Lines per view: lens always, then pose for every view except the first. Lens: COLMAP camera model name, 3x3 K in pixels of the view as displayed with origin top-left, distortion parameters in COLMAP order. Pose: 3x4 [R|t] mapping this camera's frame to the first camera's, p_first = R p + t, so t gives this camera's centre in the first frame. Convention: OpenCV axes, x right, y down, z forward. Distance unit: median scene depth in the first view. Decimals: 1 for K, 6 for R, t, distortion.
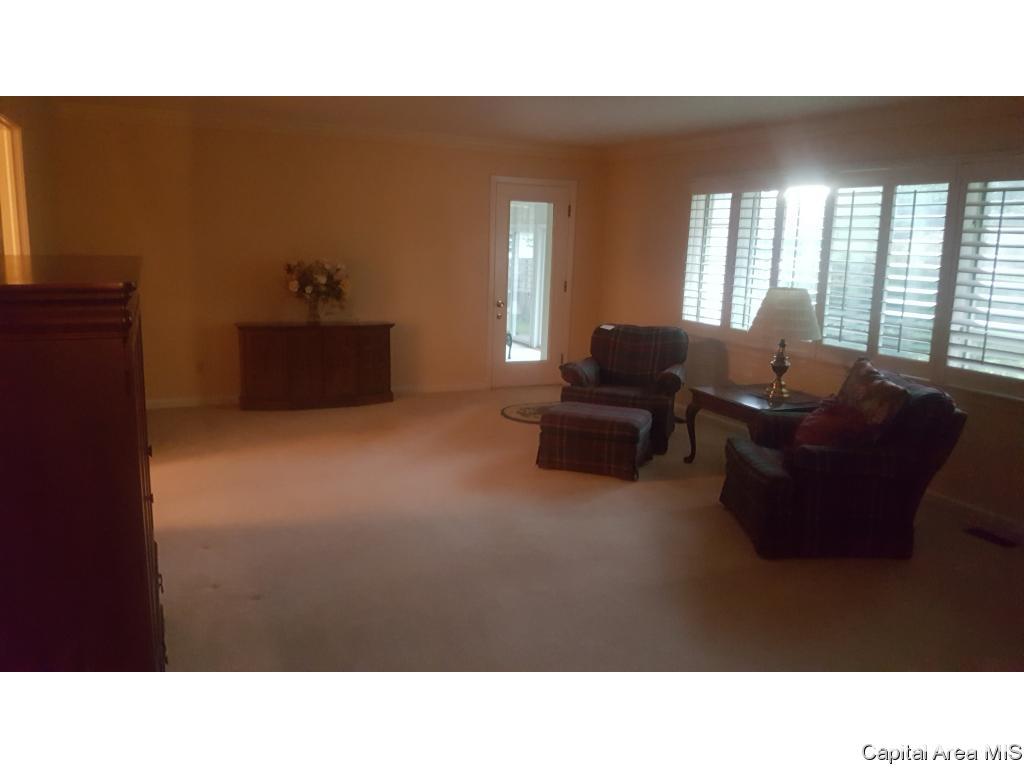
lens RADIAL K [[833.2, 0, 512.0], [0, 833.2, 384.0], [0, 0, 1]] dist [-0.045363, -0.004356]
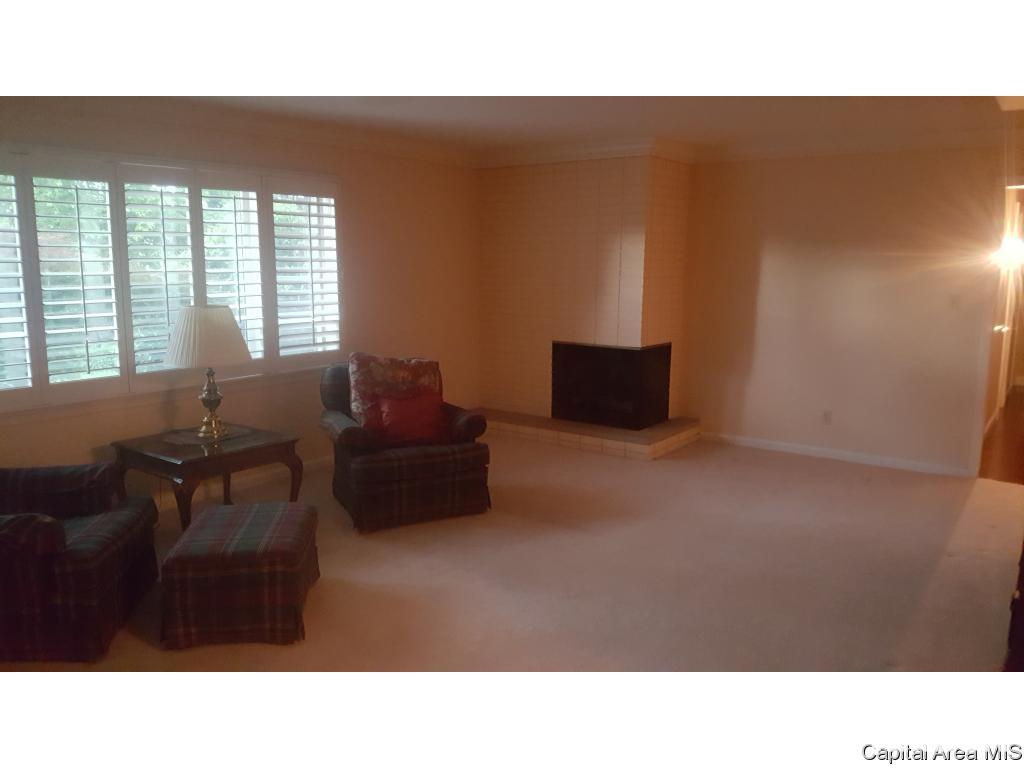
lens RADIAL K [[833.2, 0, 512.0], [0, 833.2, 384.0], [0, 0, 1]] dist [-0.045363, -0.004356]
pose [[-0.487563, -0.162536, 0.857826, -0.561340], [0.135051, 0.956654, 0.258020, -0.218153], [-0.862580, 0.241651, -0.444478, 1.147445]]
